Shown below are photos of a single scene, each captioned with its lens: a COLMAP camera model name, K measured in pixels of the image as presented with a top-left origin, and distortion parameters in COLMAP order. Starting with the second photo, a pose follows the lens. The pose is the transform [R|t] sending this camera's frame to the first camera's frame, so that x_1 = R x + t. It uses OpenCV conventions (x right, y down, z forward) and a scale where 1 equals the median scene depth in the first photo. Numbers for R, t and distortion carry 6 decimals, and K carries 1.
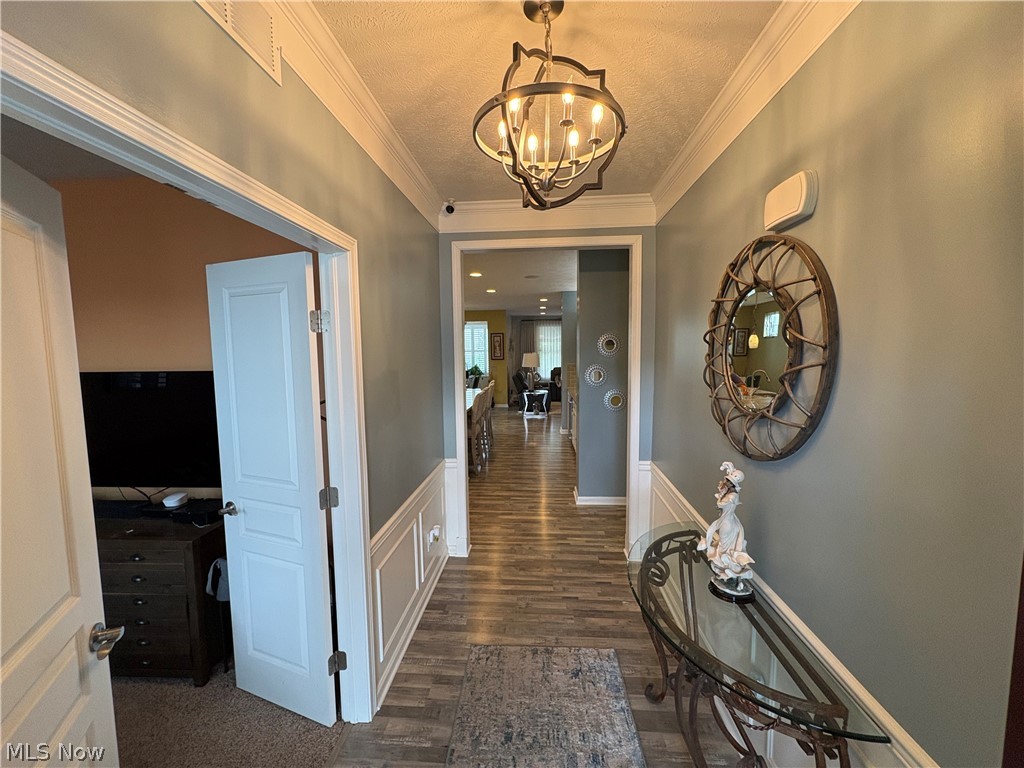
lens RADIAL K [[409.3, 0, 512.0], [0, 409.3, 384.0], [0, 0, 1]] dist [0.001833, 0.000100]
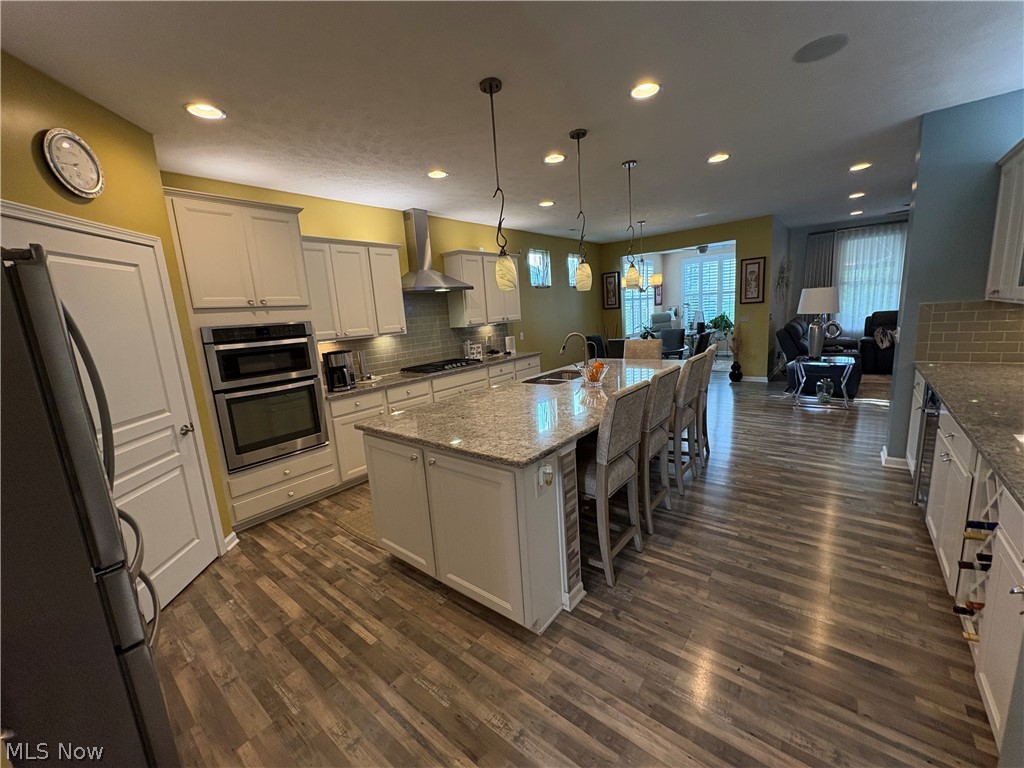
lens RADIAL K [[409.3, 0, 512.0], [0, 409.3, 384.0], [0, 0, 1]] dist [0.001833, 0.000100]
pose [[0.818945, 0.057071, -0.571026, 0.027344], [0.010013, 0.993470, 0.113653, -0.013224], [0.573784, -0.098794, 0.813026, 0.298171]]
